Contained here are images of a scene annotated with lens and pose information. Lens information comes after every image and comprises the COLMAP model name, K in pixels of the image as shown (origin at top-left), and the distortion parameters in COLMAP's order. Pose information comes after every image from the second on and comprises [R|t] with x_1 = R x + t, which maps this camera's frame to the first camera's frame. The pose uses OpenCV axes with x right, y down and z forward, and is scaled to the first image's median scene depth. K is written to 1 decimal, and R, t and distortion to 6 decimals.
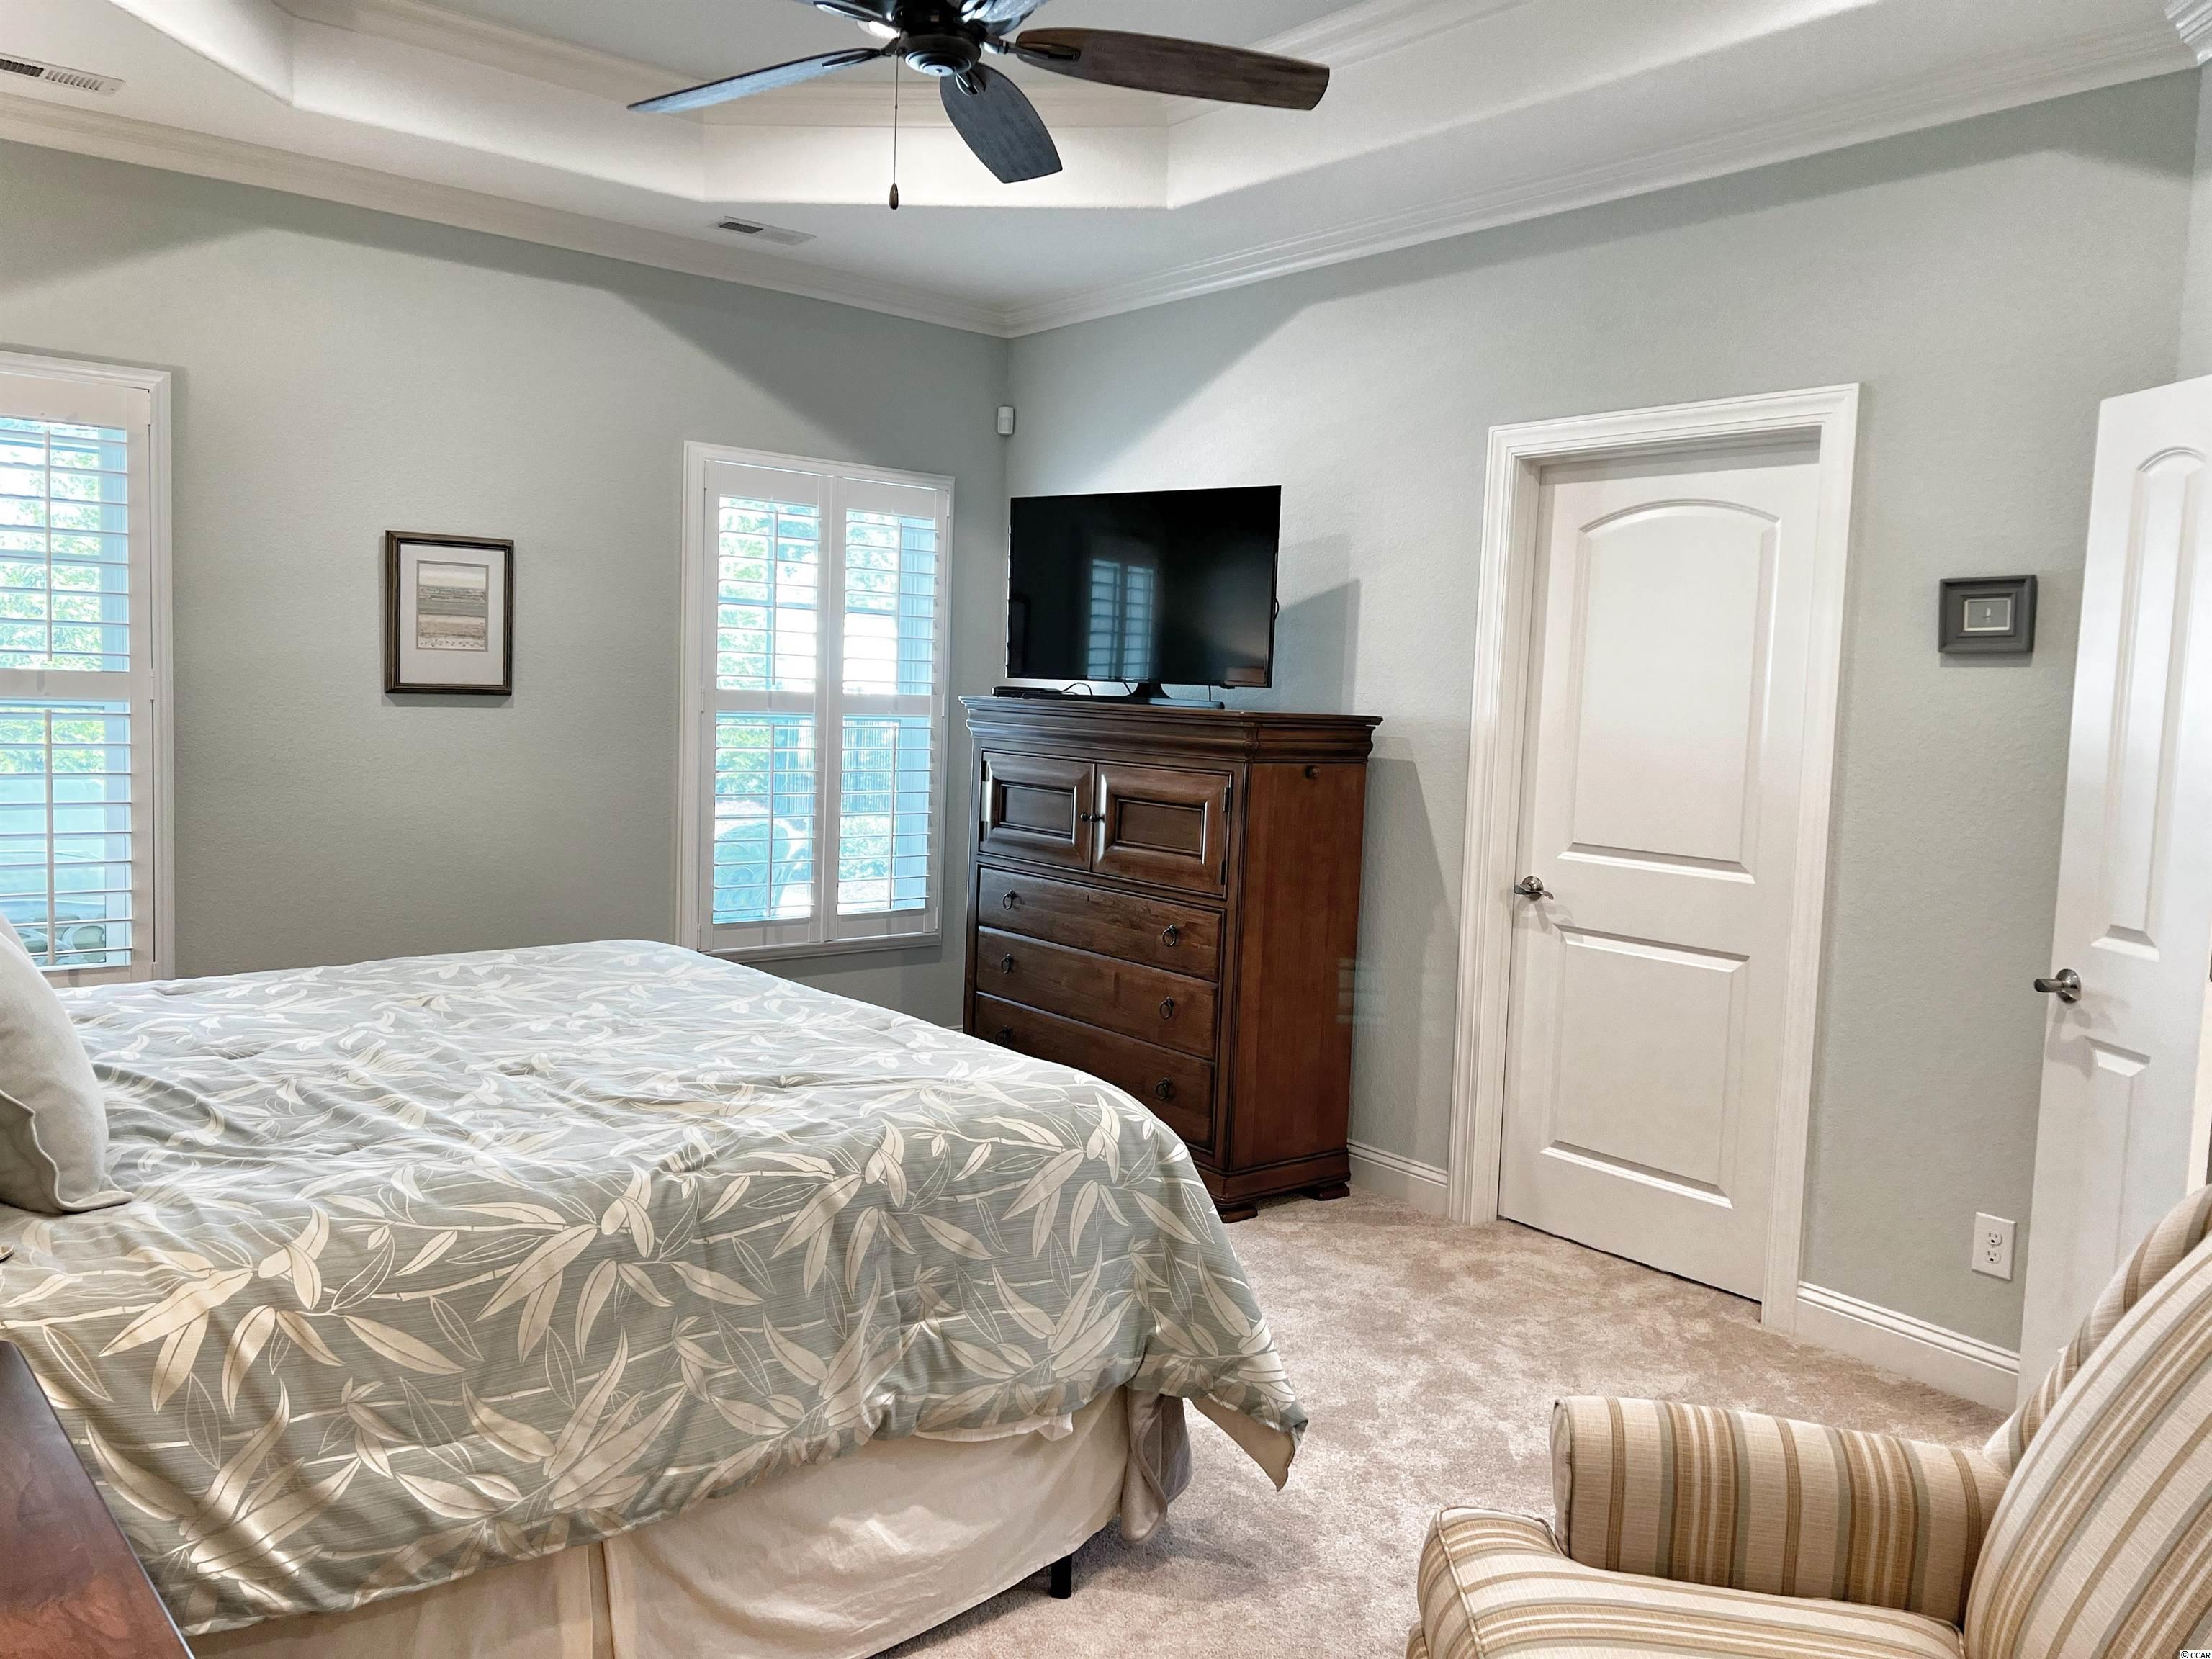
lens RADIAL K [[1669.7, 0, 1106.0], [0, 1669.7, 829.5], [0, 0, 1]] dist [0.059406, -0.064188]
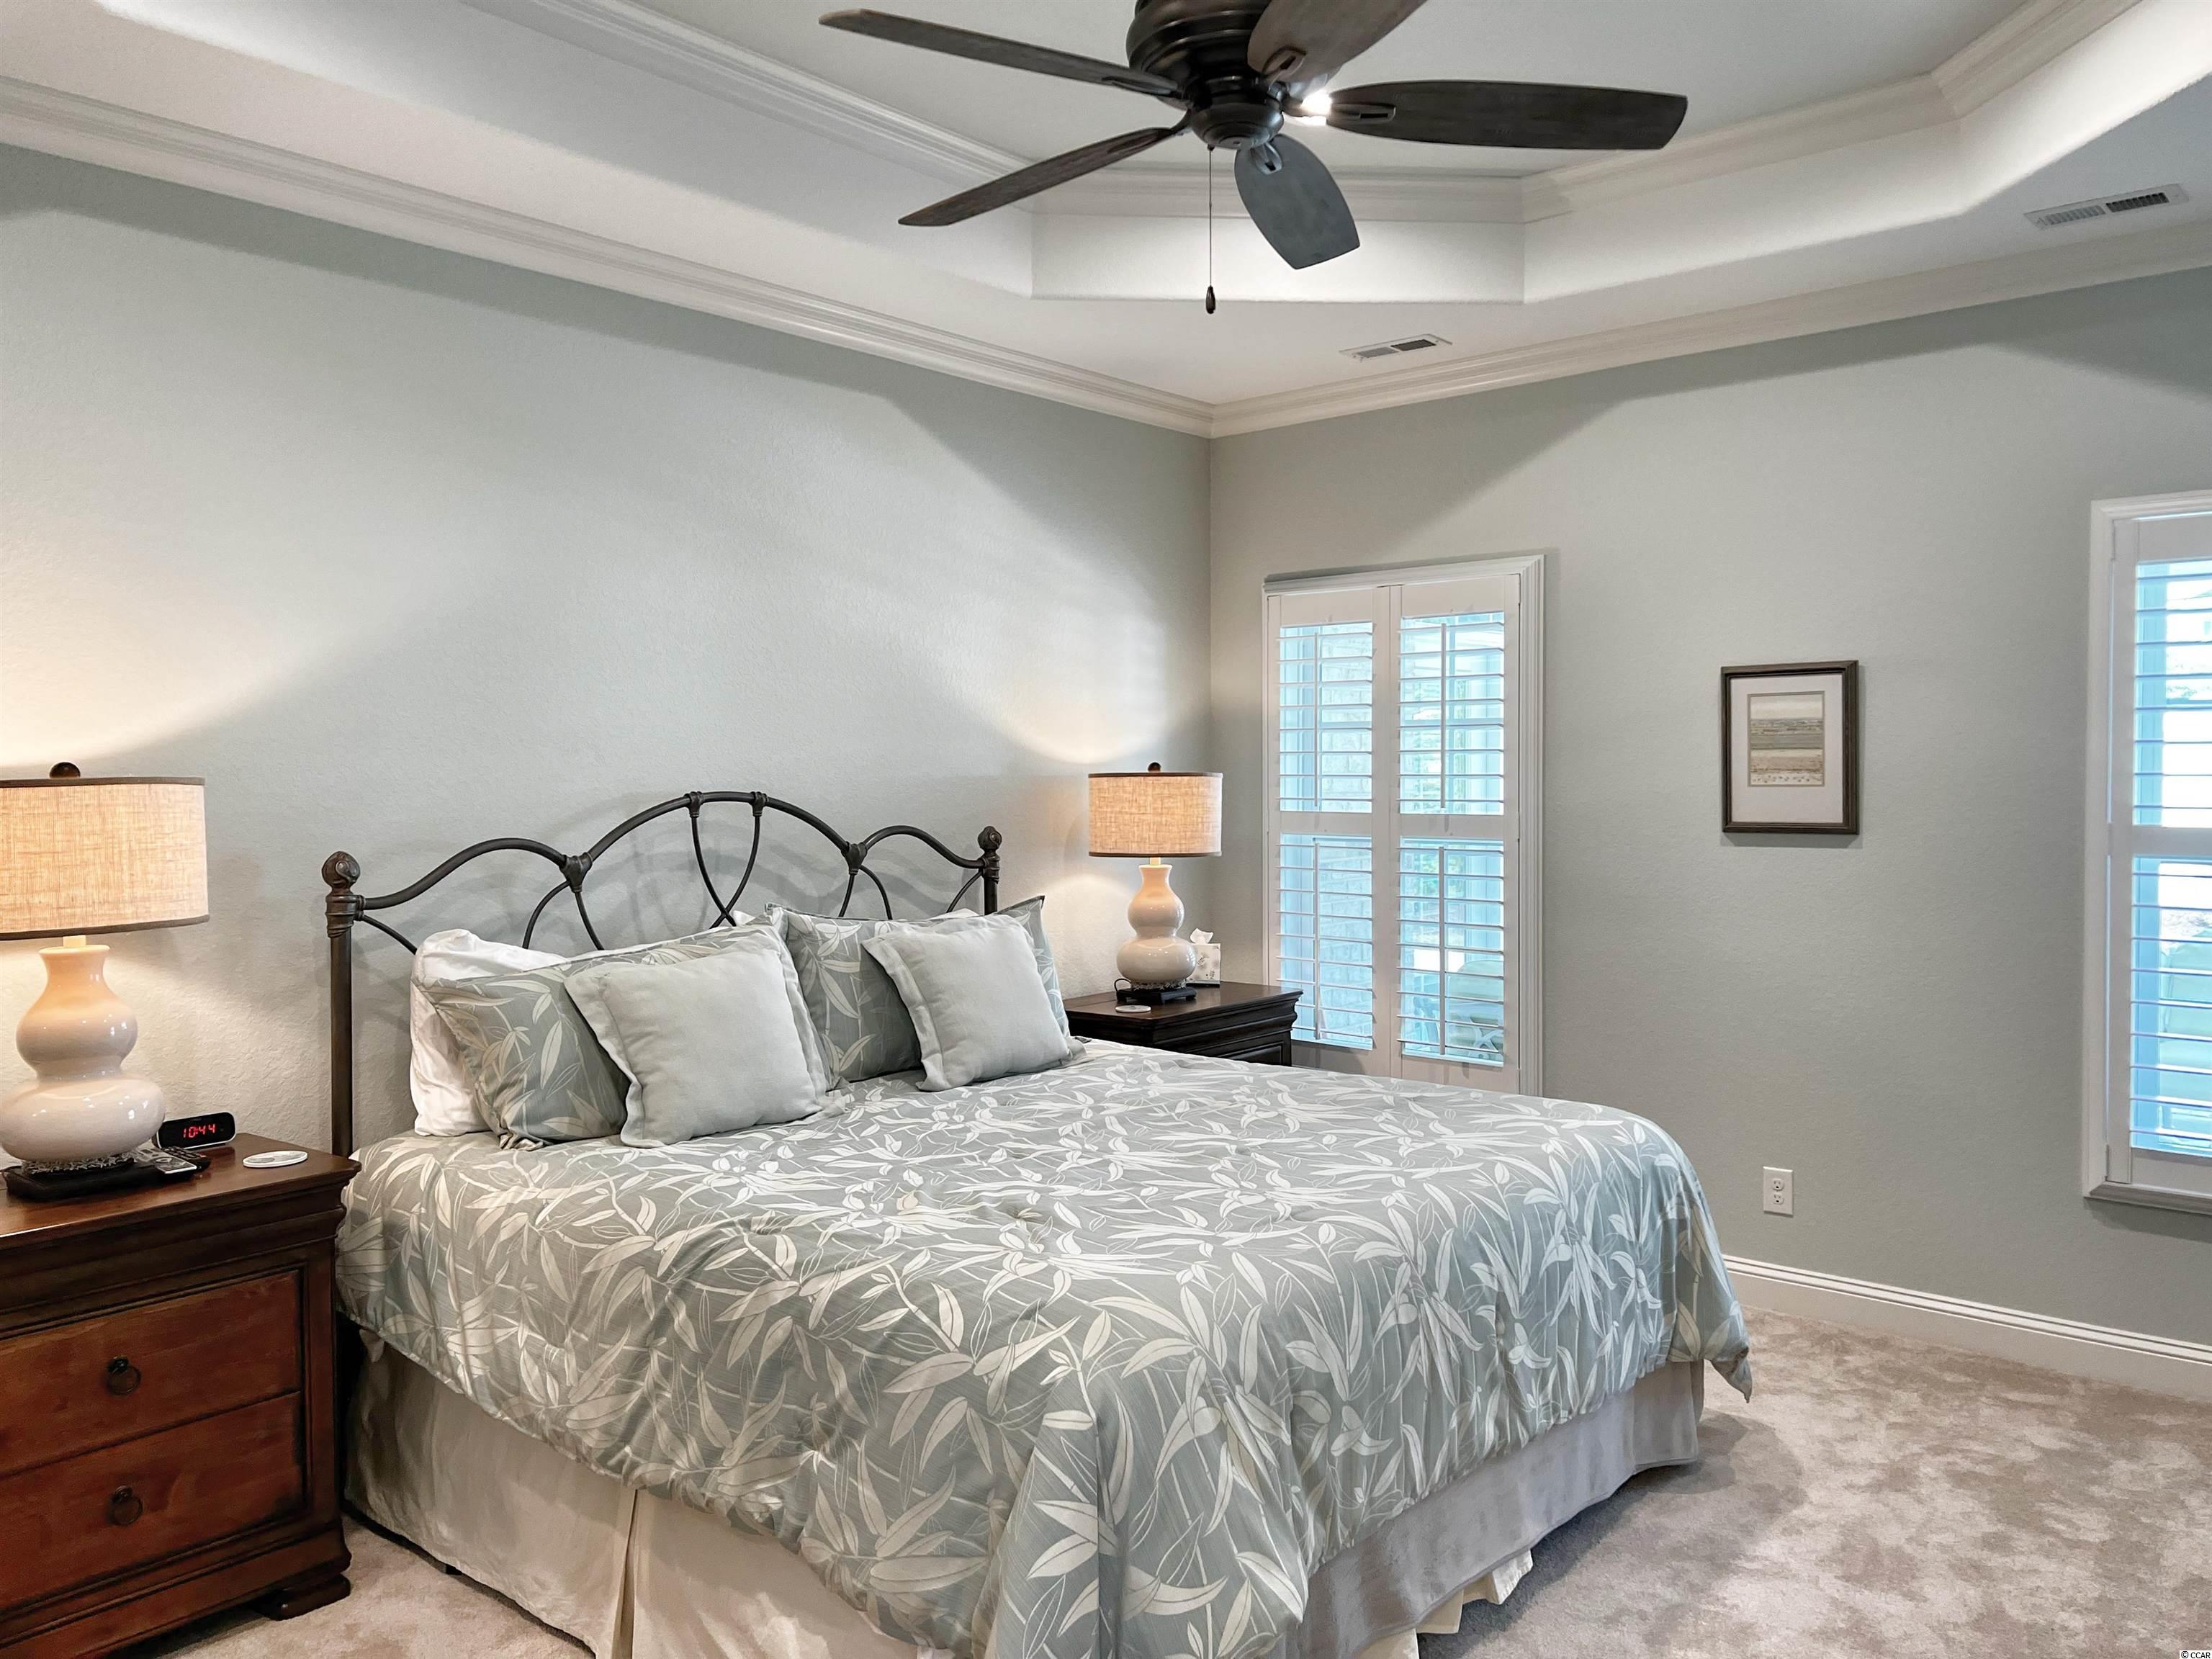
lens RADIAL K [[1646.2, 0, 1106.0], [0, 1646.2, 829.5], [0, 0, 1]] dist [0.060791, -0.000788]
pose [[0.166821, -0.000598, -0.985987, 0.467604], [-0.074416, 0.997140, -0.013195, -0.043773], [0.983175, 0.075575, 0.166299, 0.493255]]
